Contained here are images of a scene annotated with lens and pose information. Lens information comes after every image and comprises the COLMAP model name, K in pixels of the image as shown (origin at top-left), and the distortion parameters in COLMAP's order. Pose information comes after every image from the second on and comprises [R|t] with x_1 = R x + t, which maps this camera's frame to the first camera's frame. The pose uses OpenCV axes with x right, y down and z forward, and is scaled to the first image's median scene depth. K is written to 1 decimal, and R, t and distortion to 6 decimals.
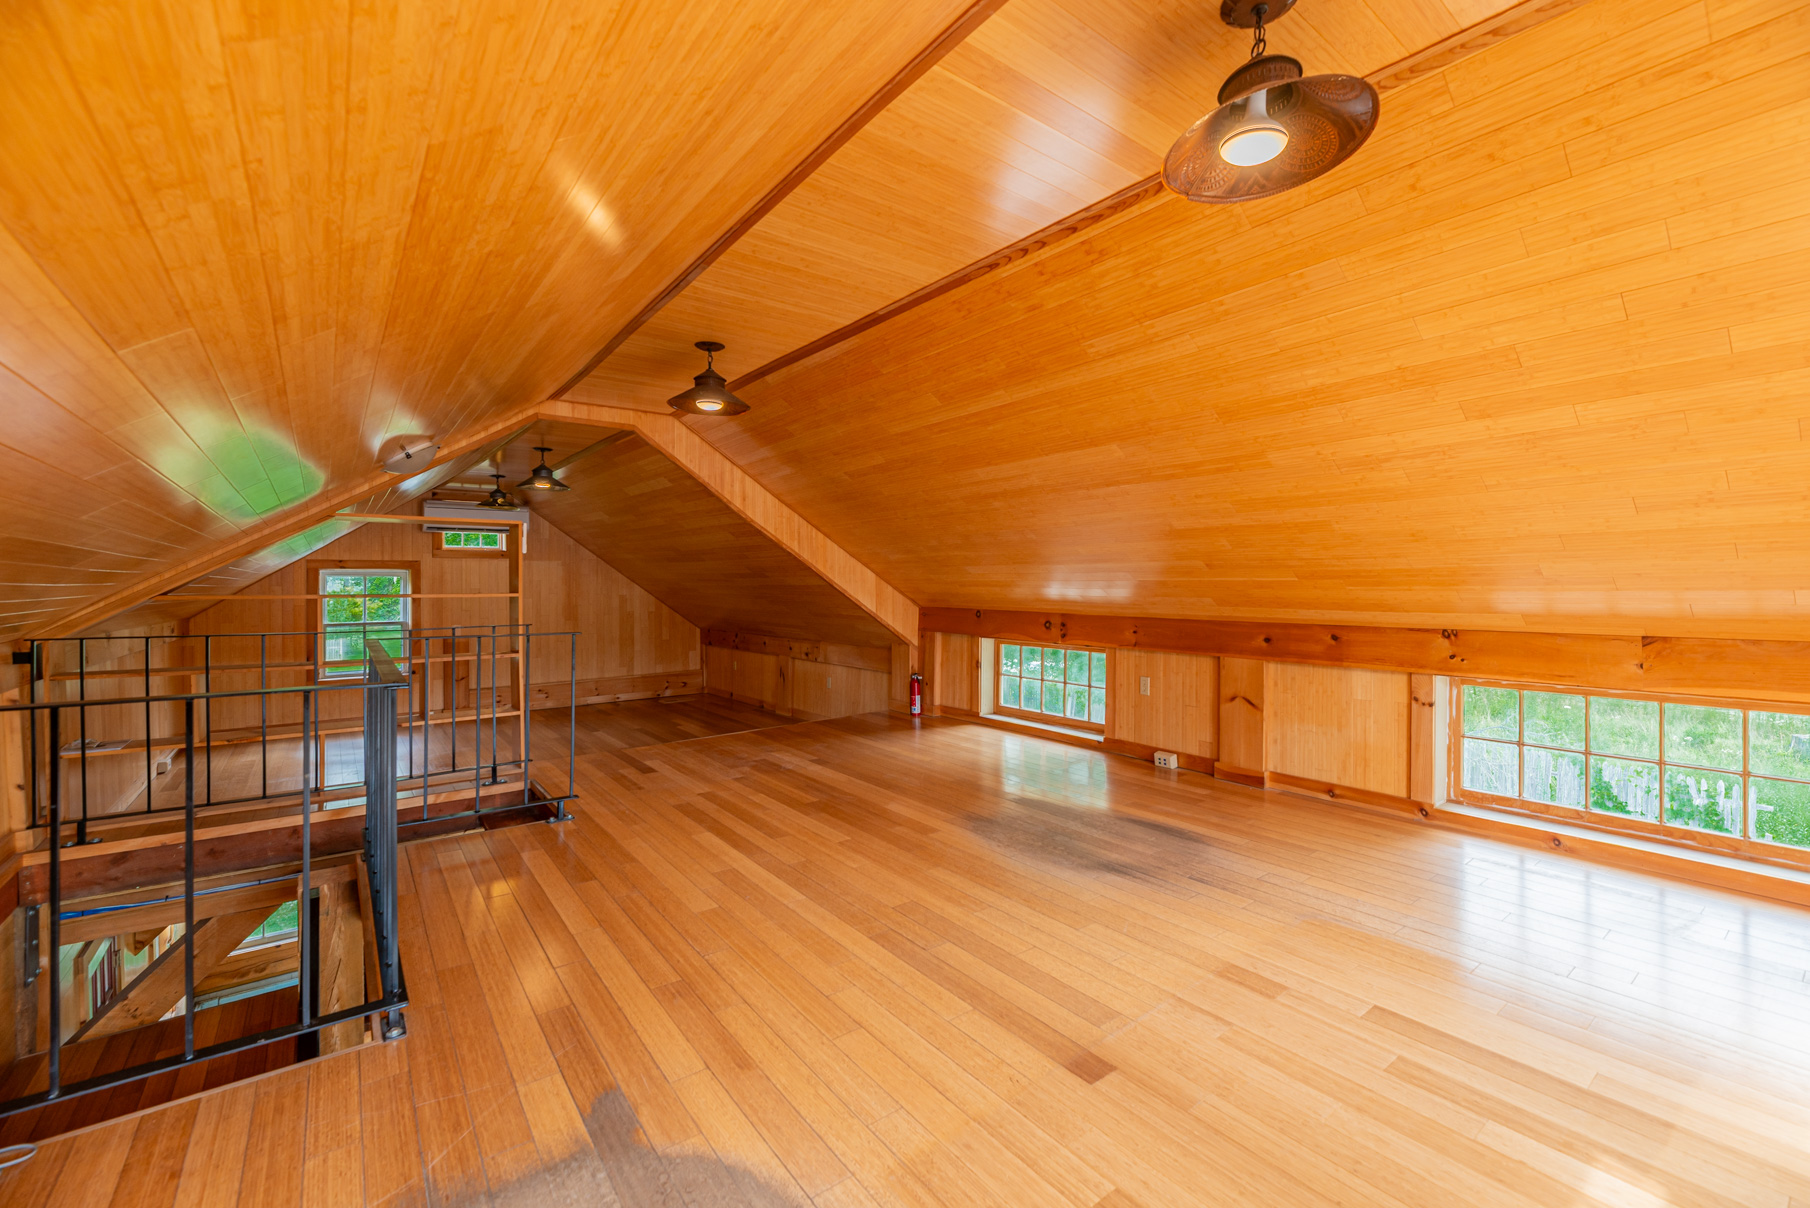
lens RADIAL K [[761.5, 0, 899.6], [0, 761.5, 583.4], [0, 0, 1]] dist [-0.000725, 0.000044]
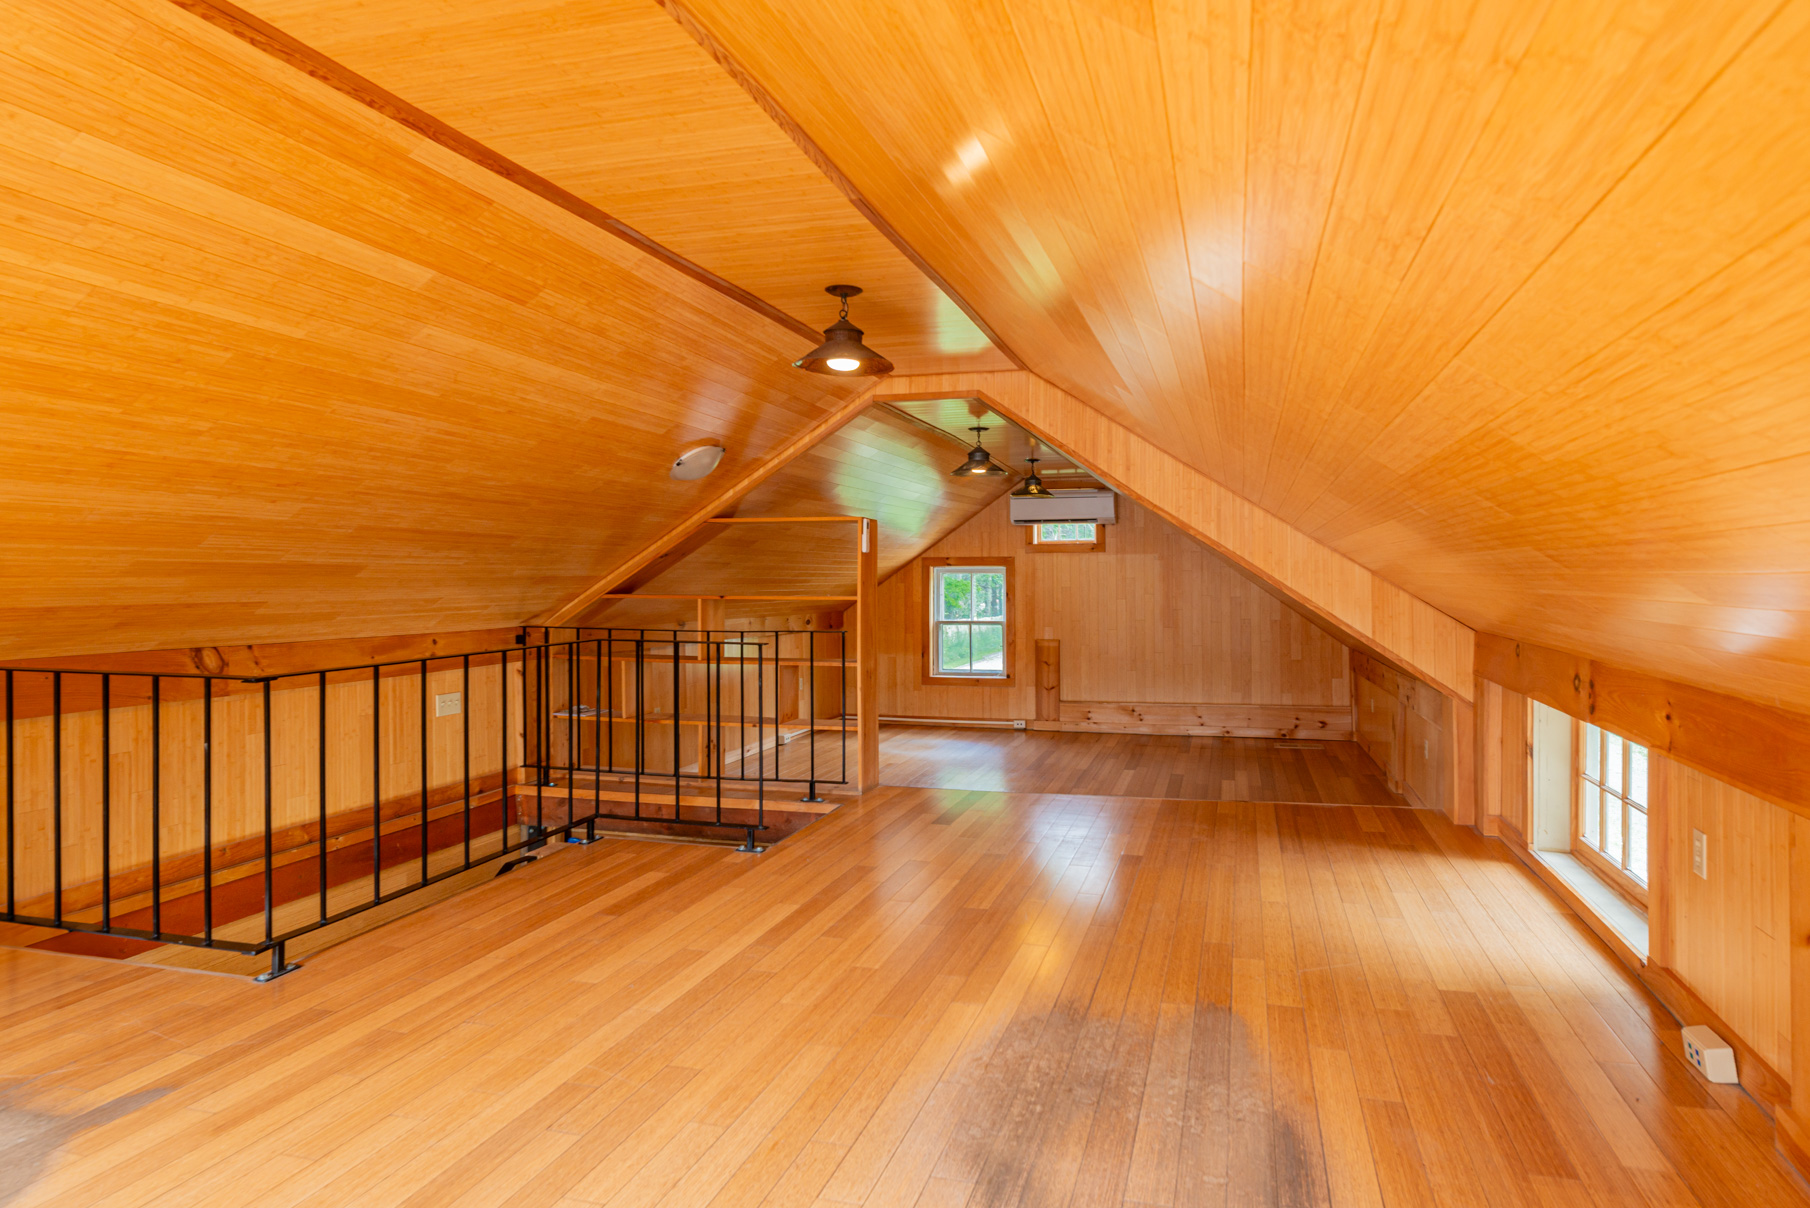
lens RADIAL K [[989.9, 0, 982.7], [0, 989.9, 556.5], [0, 0, 1]] dist [0.000337, -0.000118]
pose [[0.616811, -0.013823, -0.786990, 0.729280], [-0.000985, 0.999831, -0.018333, -0.018809], [0.787111, 0.012083, 0.616693, 0.546325]]
